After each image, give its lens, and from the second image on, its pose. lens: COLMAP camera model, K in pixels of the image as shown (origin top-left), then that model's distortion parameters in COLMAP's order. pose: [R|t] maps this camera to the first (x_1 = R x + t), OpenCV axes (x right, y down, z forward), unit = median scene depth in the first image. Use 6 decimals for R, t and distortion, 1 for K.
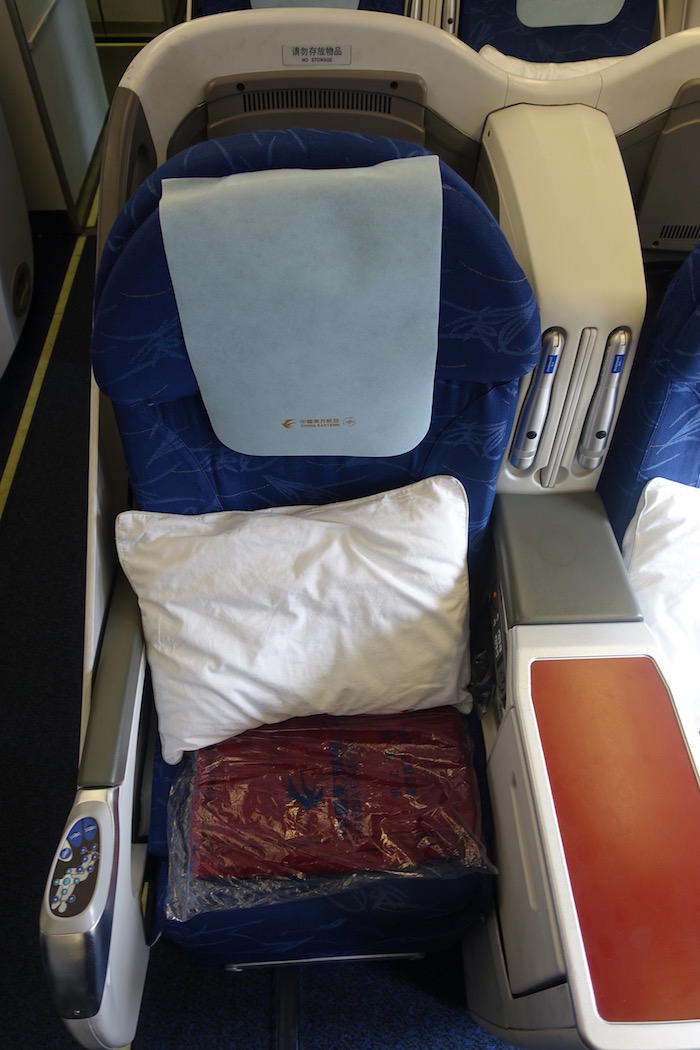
lens RADIAL K [[703.1, 0, 351.9], [0, 703.1, 510.5], [0, 0, 1]] dist [-0.026146, 0.000499]
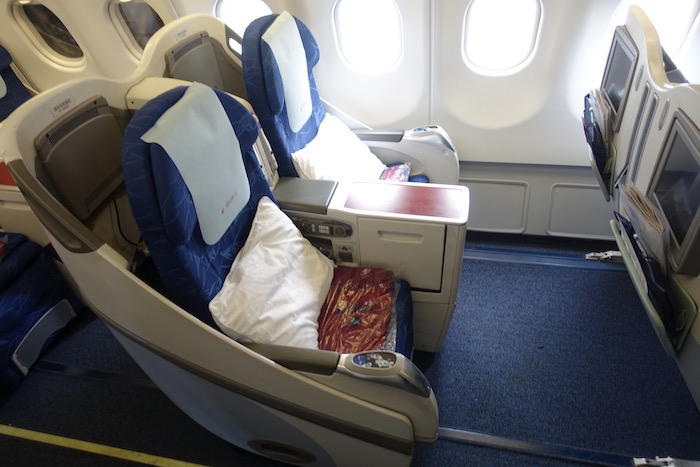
lens RADIAL K [[468.7, 0, 350.0], [0, 468.7, 233.5], [0, 0, 1]] dist [-0.026146, 0.000499]
pose [[0.262161, -0.627221, 0.733393, -0.993019], [0.806533, 0.559701, 0.190368, -0.039699], [-0.529883, 0.541598, 0.652606, -0.099763]]
